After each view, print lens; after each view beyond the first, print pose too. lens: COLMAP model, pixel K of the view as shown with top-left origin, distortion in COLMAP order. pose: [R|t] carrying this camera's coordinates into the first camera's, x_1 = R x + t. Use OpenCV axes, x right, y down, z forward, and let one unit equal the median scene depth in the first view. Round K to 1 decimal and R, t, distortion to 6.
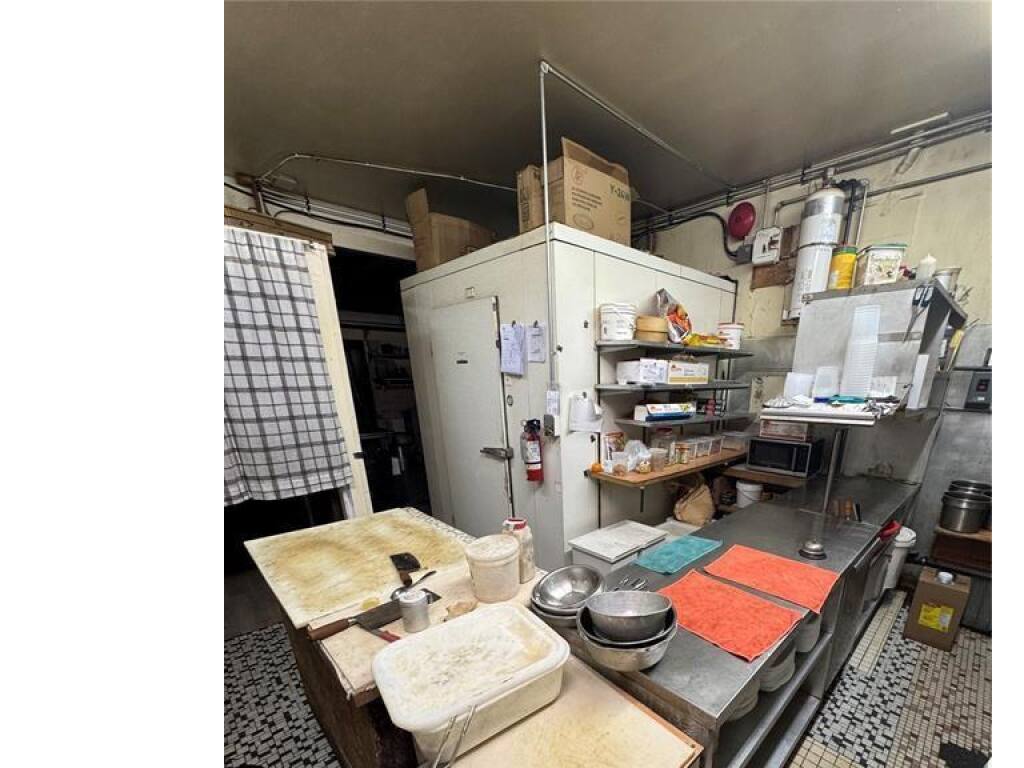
lens RADIAL K [[417.5, 0, 512.0], [0, 417.5, 384.0], [0, 0, 1]] dist [0.001058, -0.000001]
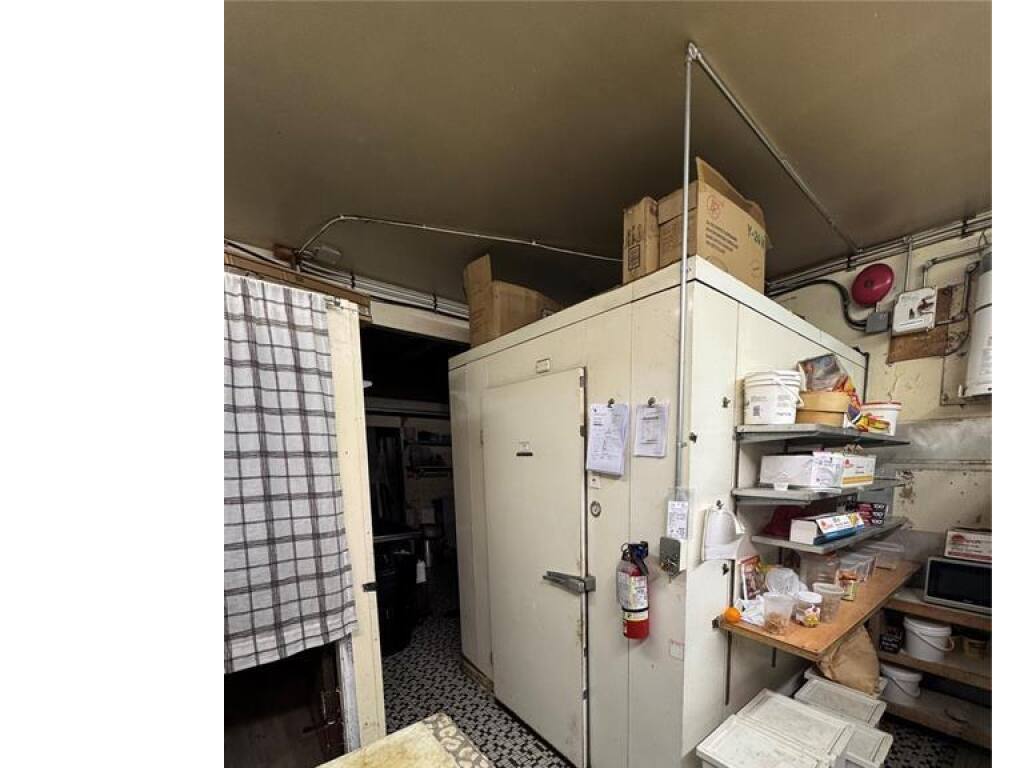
lens RADIAL K [[390.8, 0, 598.1], [0, 390.8, 357.3], [0, 0, 1]] dist [-0.000538, 0.000007]
pose [[0.992531, 0.016480, 0.120870, -0.097140], [0.017563, 0.961205, -0.275275, -0.030966], [-0.120718, 0.275342, 0.953737, 0.305821]]
